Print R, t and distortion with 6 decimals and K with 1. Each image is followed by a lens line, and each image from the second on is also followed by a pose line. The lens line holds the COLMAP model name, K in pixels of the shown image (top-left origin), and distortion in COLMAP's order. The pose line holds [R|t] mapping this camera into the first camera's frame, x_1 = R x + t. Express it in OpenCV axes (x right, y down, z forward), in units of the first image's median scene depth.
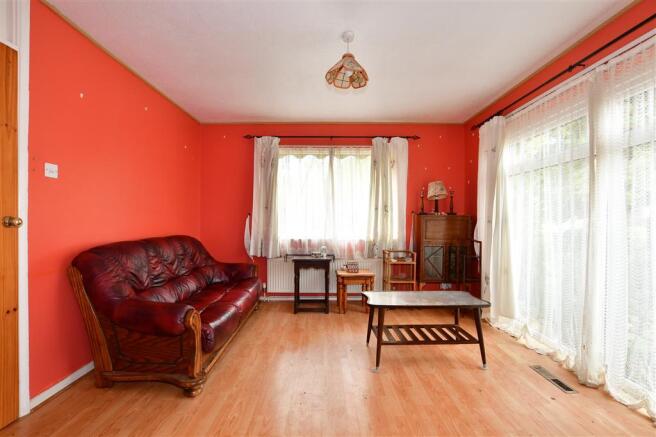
lens RADIAL K [[288.3, 0, 328.0], [0, 288.3, 218.5], [0, 0, 1]] dist [-0.000330, 0.001007]
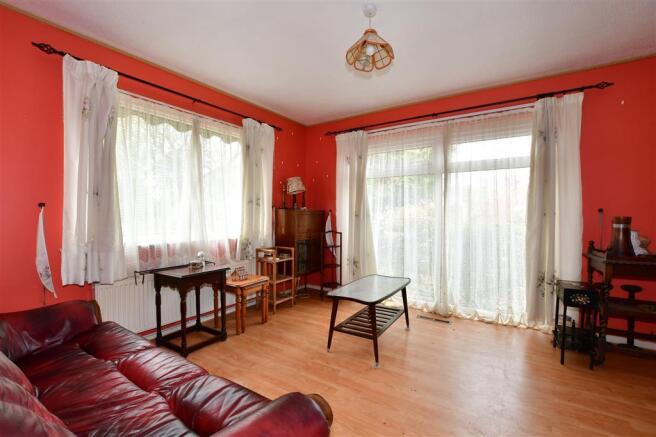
lens RADIAL K [[288.3, 0, 328.0], [0, 288.3, 218.5], [0, 0, 1]] dist [-0.000330, 0.001007]
pose [[0.578362, -0.014350, 0.815654, -0.405062], [-0.000659, 0.999837, 0.018058, 0.000826], [-0.815780, -0.010982, 0.578258, 0.314330]]
